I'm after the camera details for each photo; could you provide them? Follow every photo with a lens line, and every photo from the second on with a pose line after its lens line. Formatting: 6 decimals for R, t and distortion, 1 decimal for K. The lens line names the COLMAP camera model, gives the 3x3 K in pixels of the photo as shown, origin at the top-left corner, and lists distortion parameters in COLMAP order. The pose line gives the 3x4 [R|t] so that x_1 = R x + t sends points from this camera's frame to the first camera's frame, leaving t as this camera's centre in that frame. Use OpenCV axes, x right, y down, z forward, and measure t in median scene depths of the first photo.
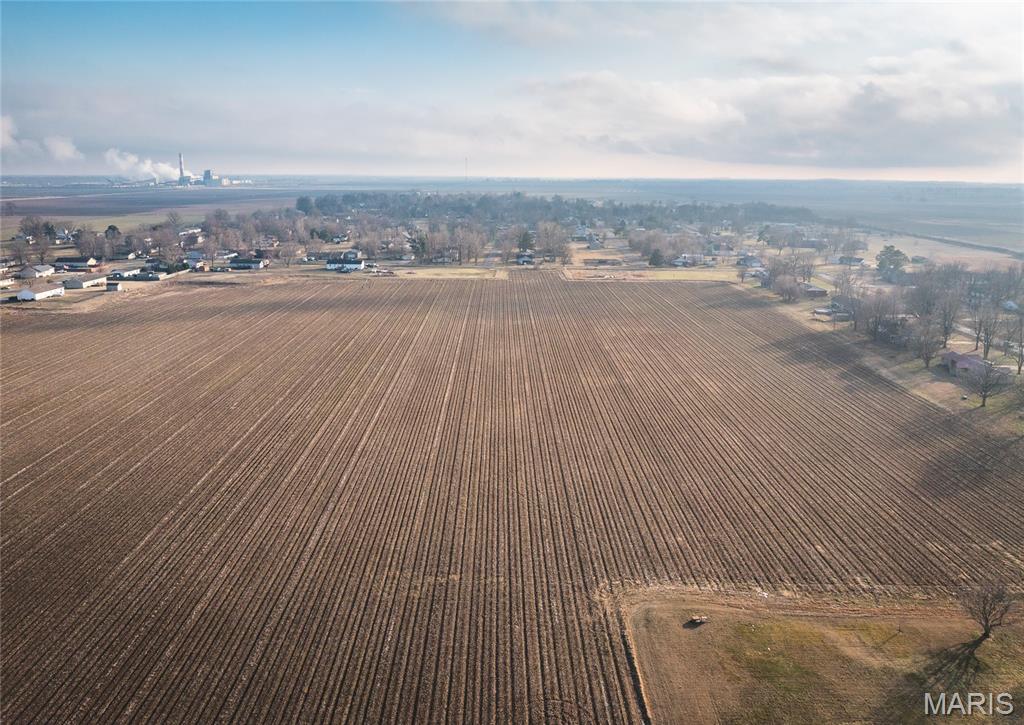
lens RADIAL K [[714.7, 0, 512.0], [0, 714.7, 362.5], [0, 0, 1]] dist [-0.029203, -0.008725]
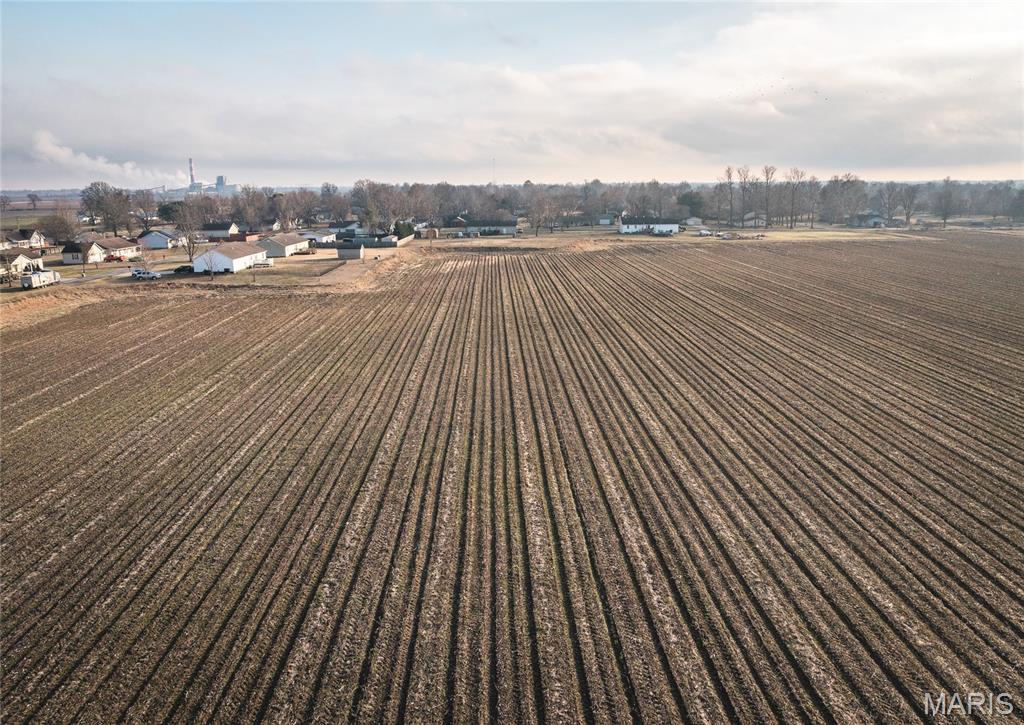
lens RADIAL K [[706.9, 0, 512.0], [0, 706.9, 362.5], [0, 0, 1]] dist [-0.029416, -0.001730]
pose [[0.999663, -0.022366, 0.013191, -0.340621], [0.022525, 0.999674, -0.012029, -0.011505], [-0.012918, 0.012322, 0.999841, 0.356115]]
